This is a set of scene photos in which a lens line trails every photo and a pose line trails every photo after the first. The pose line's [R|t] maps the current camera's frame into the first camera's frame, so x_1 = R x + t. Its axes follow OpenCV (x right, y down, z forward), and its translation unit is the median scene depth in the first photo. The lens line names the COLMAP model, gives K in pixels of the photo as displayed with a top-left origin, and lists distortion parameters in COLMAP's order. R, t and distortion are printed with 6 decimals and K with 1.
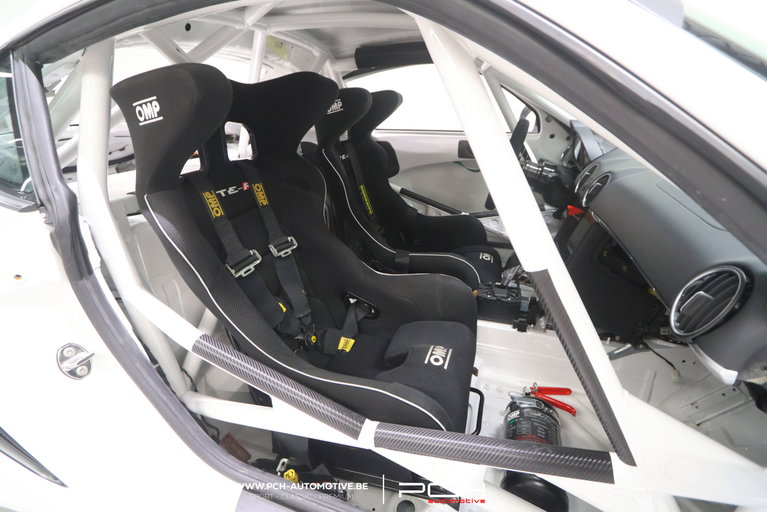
lens RADIAL K [[352.5, 0, 383.5], [0, 352.5, 256.0], [0, 0, 1]] dist [-0.019168, 0.002395]
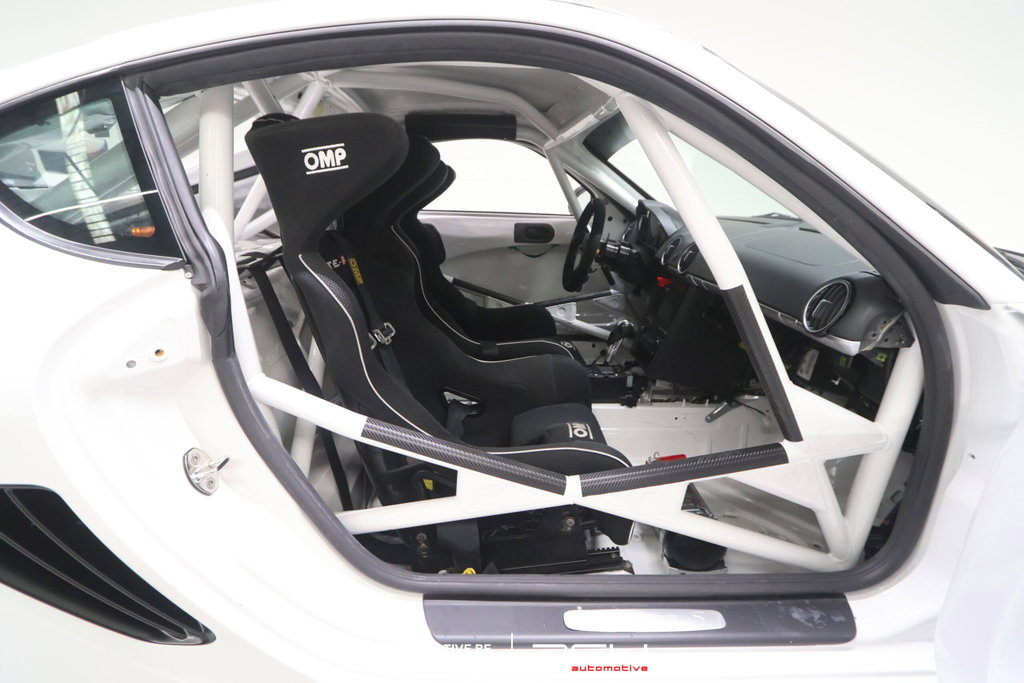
lens RADIAL K [[470.5, 0, 512.0], [0, 470.5, 341.5], [0, 0, 1]] dist [-0.019168, 0.002395]
pose [[0.934623, -0.073181, 0.348028, -0.447760], [0.108932, 0.990471, -0.084265, 0.136805], [-0.338545, 0.116667, 0.933689, -0.158071]]
